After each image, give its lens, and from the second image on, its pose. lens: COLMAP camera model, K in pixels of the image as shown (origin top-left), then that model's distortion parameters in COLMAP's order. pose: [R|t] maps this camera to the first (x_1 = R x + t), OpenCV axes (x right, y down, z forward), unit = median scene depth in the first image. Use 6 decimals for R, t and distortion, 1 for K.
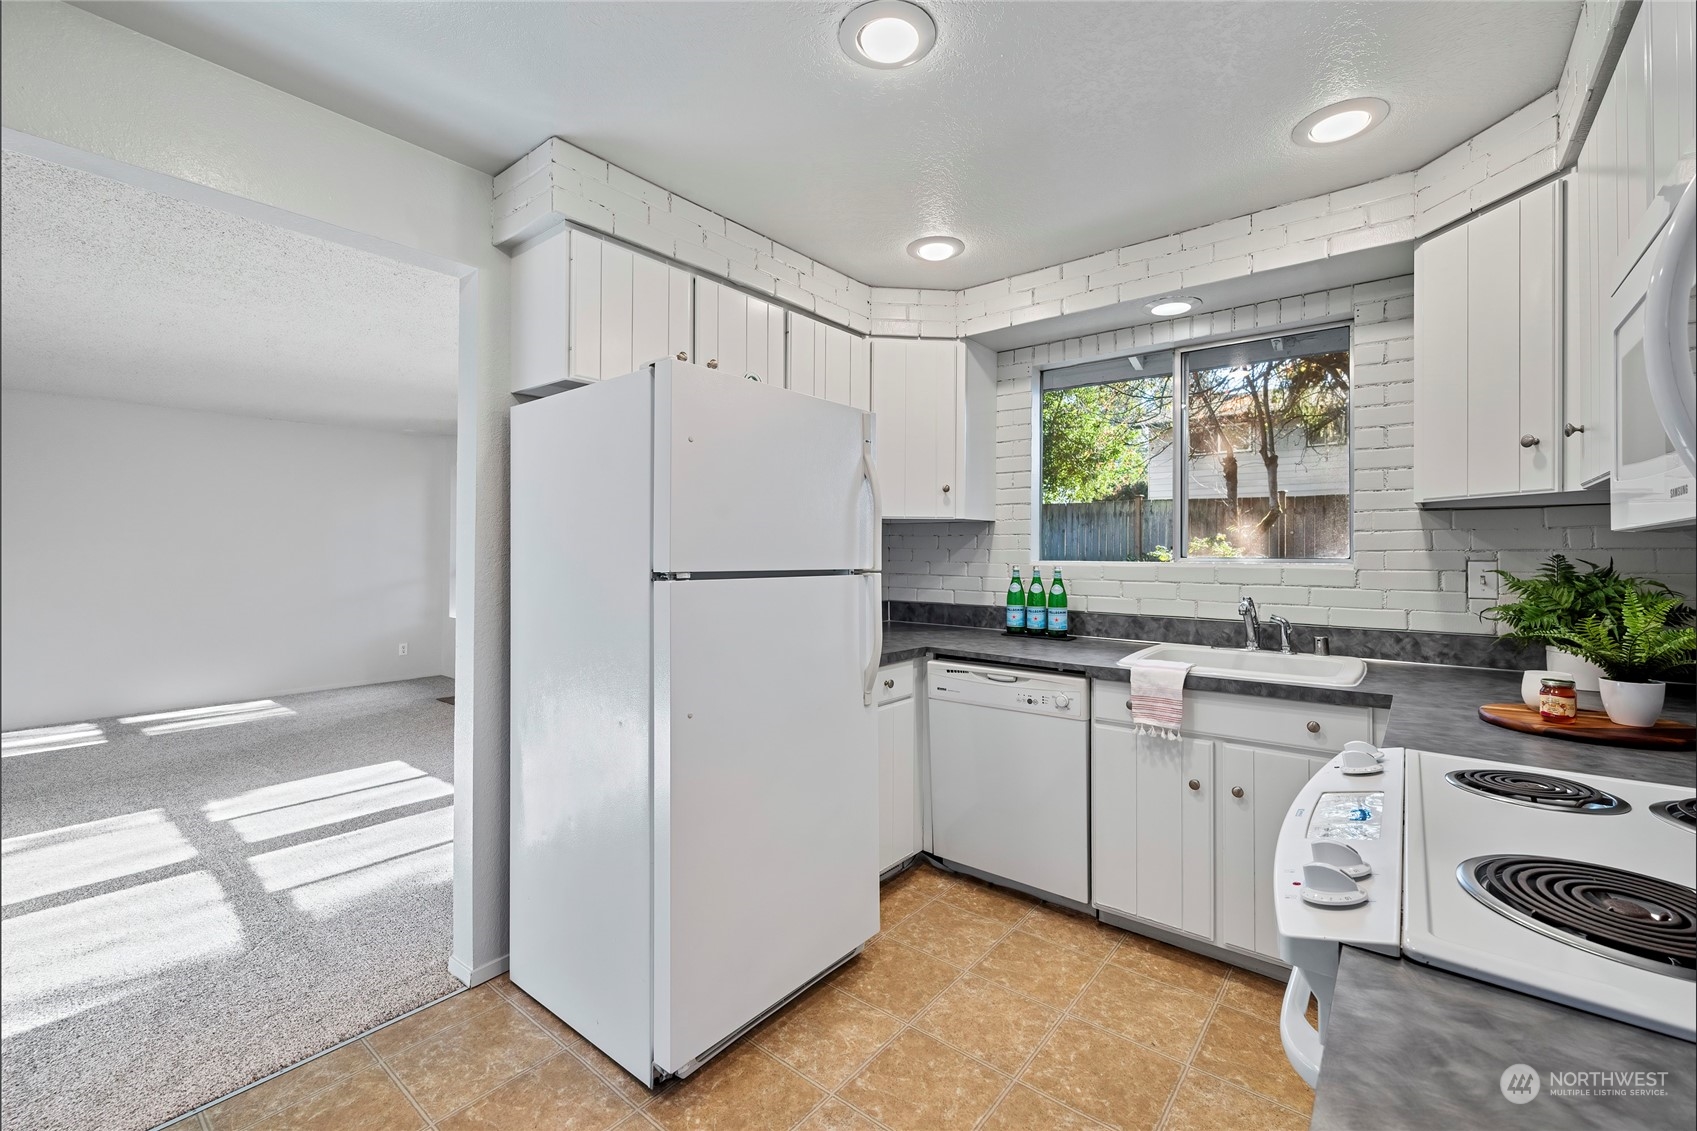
lens RADIAL K [[705.0, 0, 858.1], [0, 705.0, 547.3], [0, 0, 1]] dist [0.001312, 0.000154]
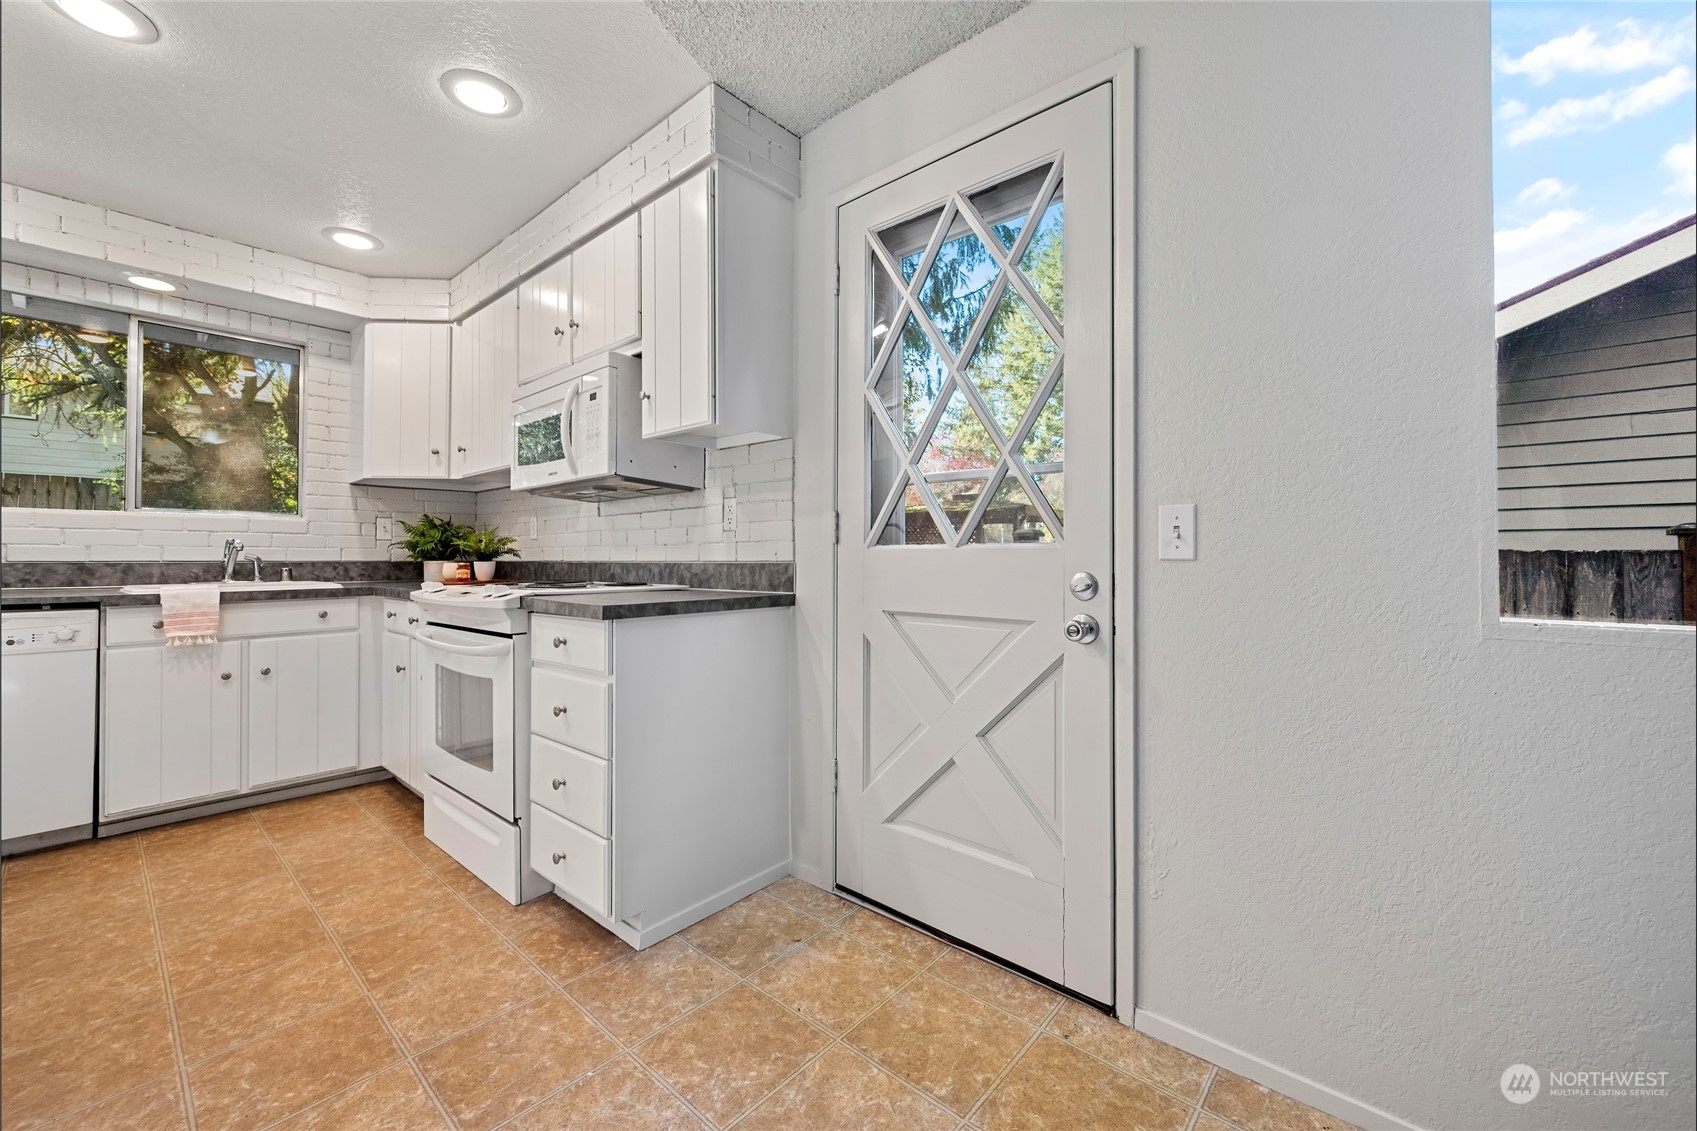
lens RADIAL K [[683.0, 0, 852.4], [0, 683.0, 550.9], [0, 0, 1]] dist [-0.001716, 0.000315]
pose [[0.052562, 0.008474, 0.998582, -0.608349], [-0.006266, 0.999947, -0.008156, 0.093441], [-0.998598, -0.005828, 0.052613, -0.181515]]
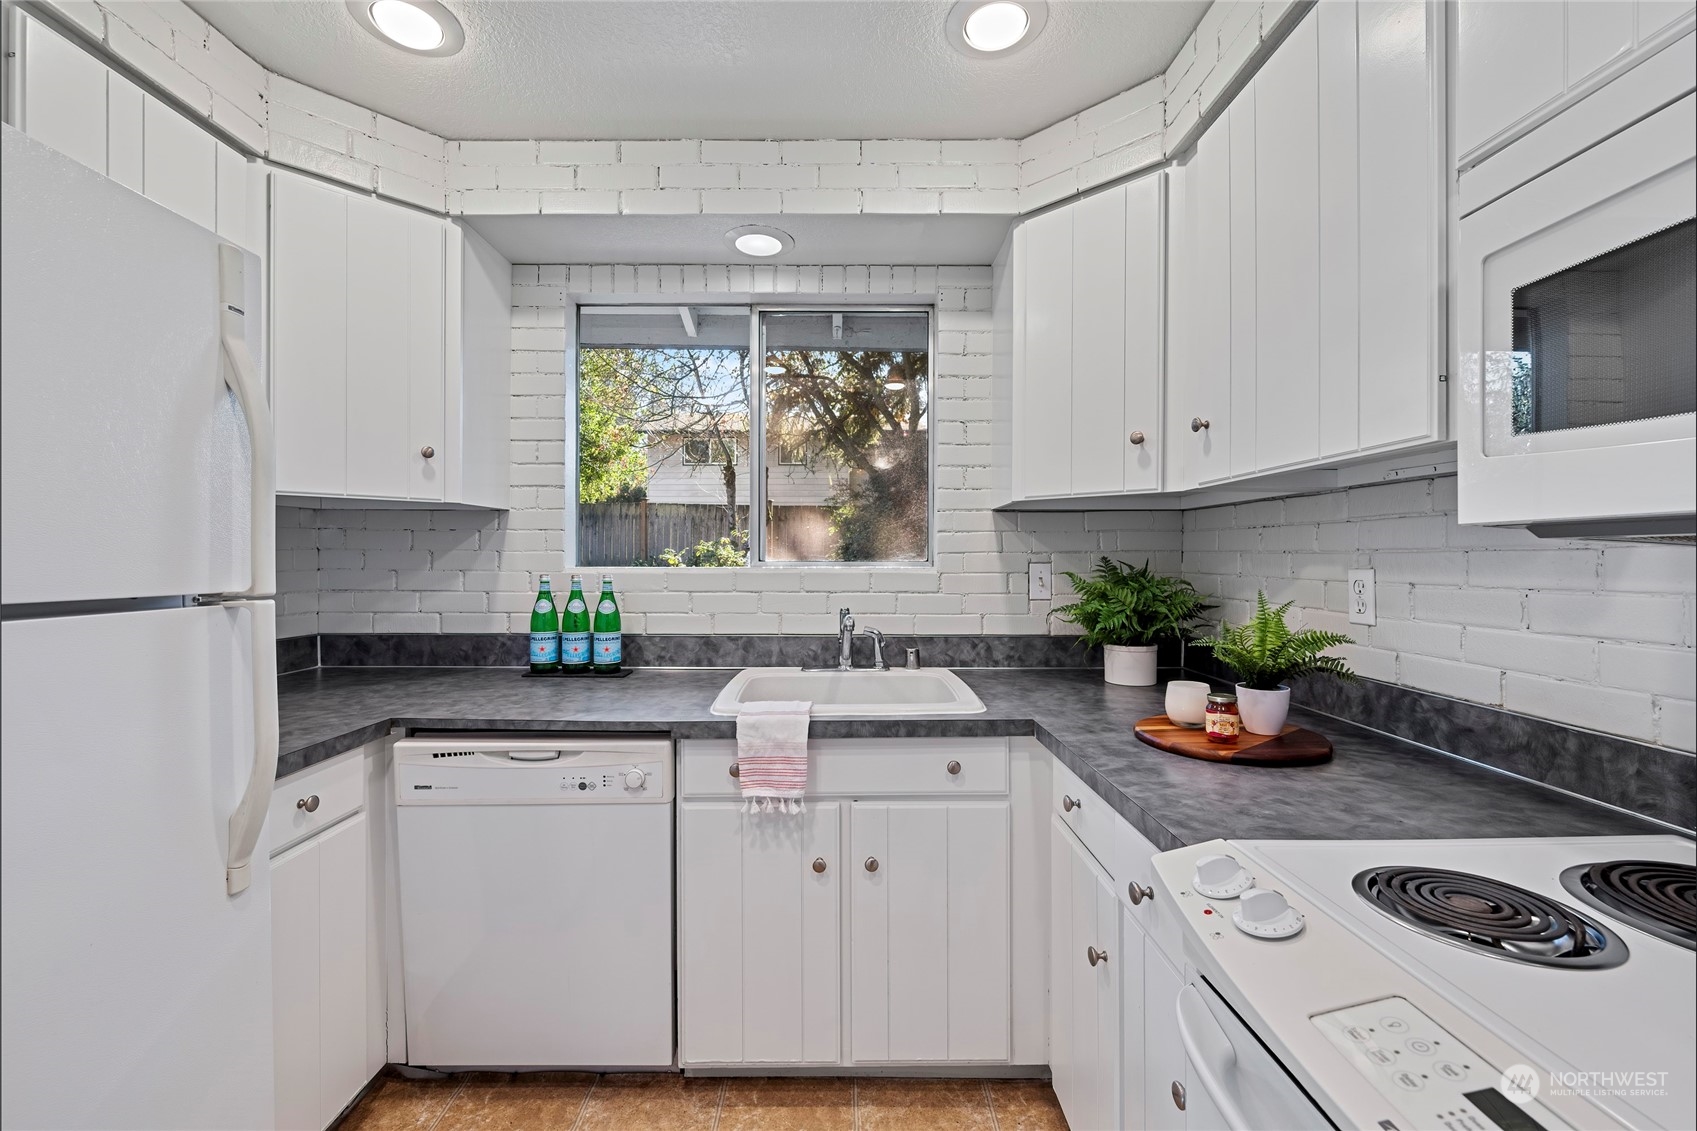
lens RADIAL K [[692.3, 0, 843.5], [0, 692.3, 559.5], [0, 0, 1]] dist [0.000303, -0.000160]
pose [[0.779948, -0.005549, 0.625819, 0.034003], [-0.002500, 0.999925, 0.011982, 0.003015], [-0.625839, -0.010910, 0.779876, 0.353148]]
